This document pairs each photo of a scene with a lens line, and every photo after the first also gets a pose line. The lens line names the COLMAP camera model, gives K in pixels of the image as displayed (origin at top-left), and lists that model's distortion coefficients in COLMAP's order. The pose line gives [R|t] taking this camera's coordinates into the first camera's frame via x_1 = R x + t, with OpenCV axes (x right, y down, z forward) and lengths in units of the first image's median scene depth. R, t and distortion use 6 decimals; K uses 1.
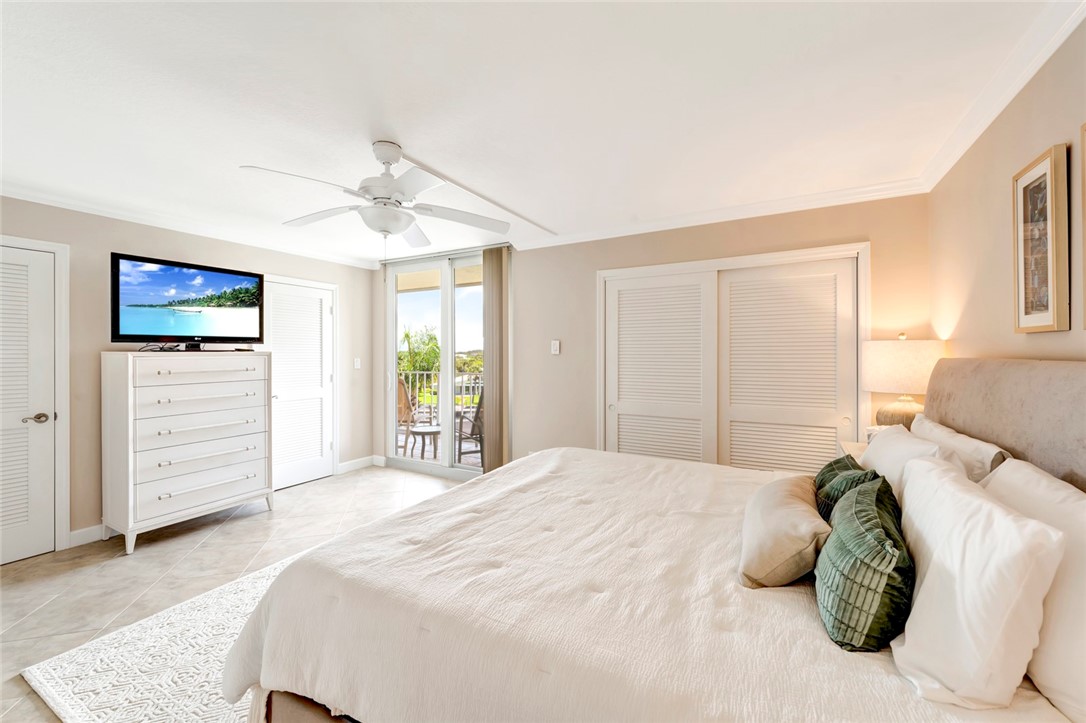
lens RADIAL K [[424.3, 0, 543.0], [0, 424.3, 361.5], [0, 0, 1]] dist [0.011821, 0.000018]
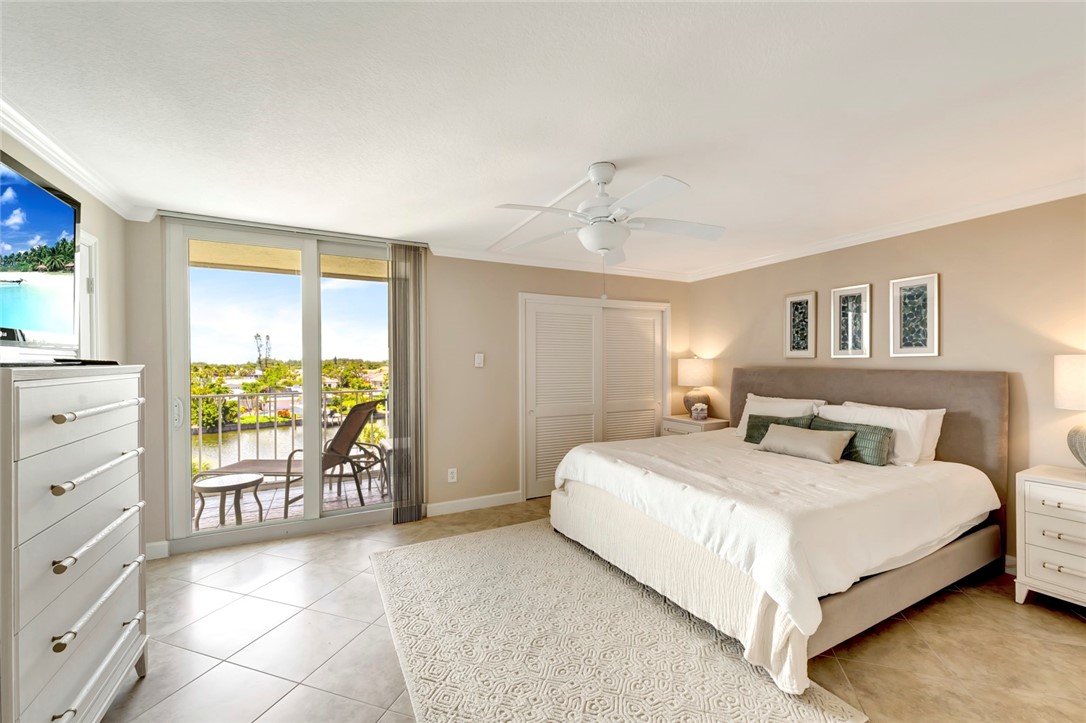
lens RADIAL K [[438.7, 0, 548.1], [0, 438.7, 367.0], [0, 0, 1]] dist [-0.001297, -0.000116]
pose [[0.555892, -0.014867, 0.831121, -0.802229], [0.009622, 0.999888, 0.011451, -0.029287], [-0.831199, 0.001631, 0.555973, 0.296746]]
